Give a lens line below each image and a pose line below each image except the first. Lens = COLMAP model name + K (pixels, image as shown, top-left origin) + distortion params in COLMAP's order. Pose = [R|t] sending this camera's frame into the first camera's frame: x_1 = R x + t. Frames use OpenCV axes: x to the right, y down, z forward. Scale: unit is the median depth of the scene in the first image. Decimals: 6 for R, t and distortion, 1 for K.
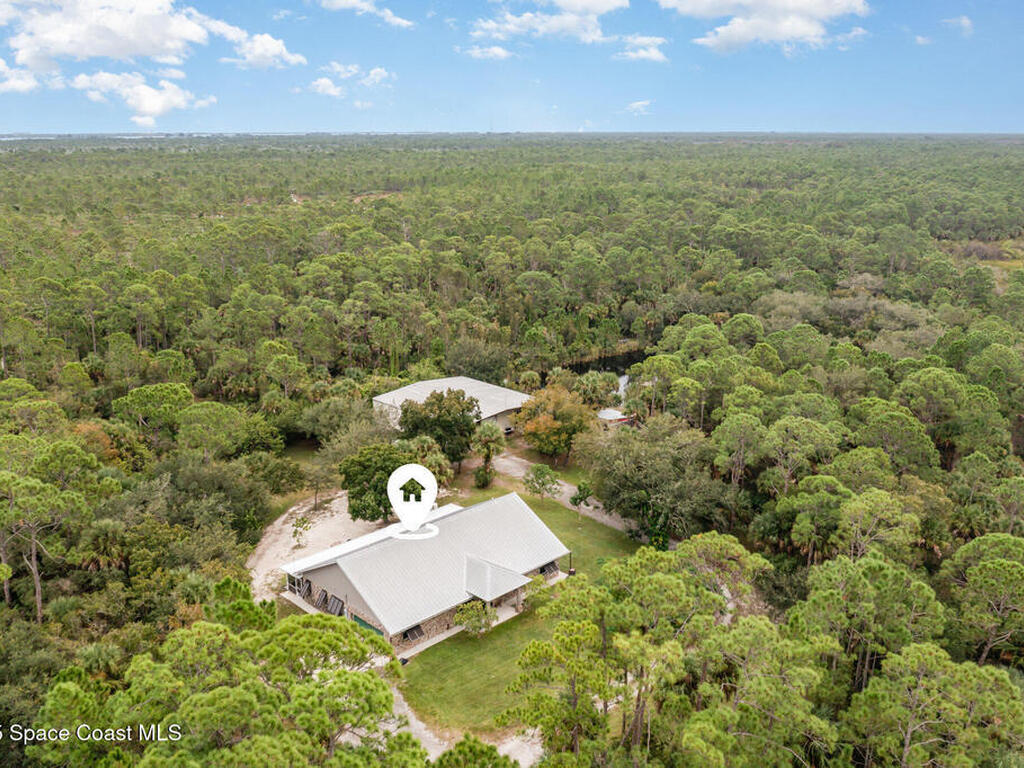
lens RADIAL K [[896.3, 0, 512.0], [0, 896.3, 384.0], [0, 0, 1]] dist [-0.031443, 0.011024]
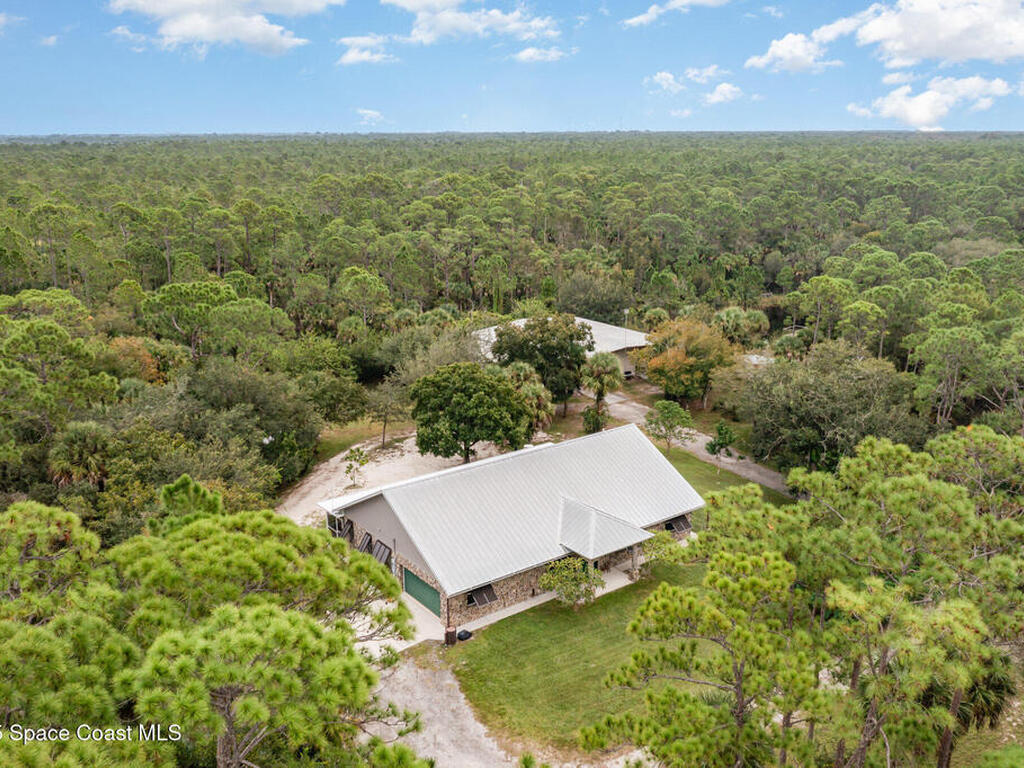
lens RADIAL K [[896.3, 0, 512.0], [0, 896.3, 384.0], [0, 0, 1]] dist [-0.031443, 0.011024]
pose [[0.990434, 0.032953, -0.133994, 0.001414], [-0.033069, 0.999452, 0.001355, 0.083433], [0.133965, 0.003089, 0.990981, 0.231304]]
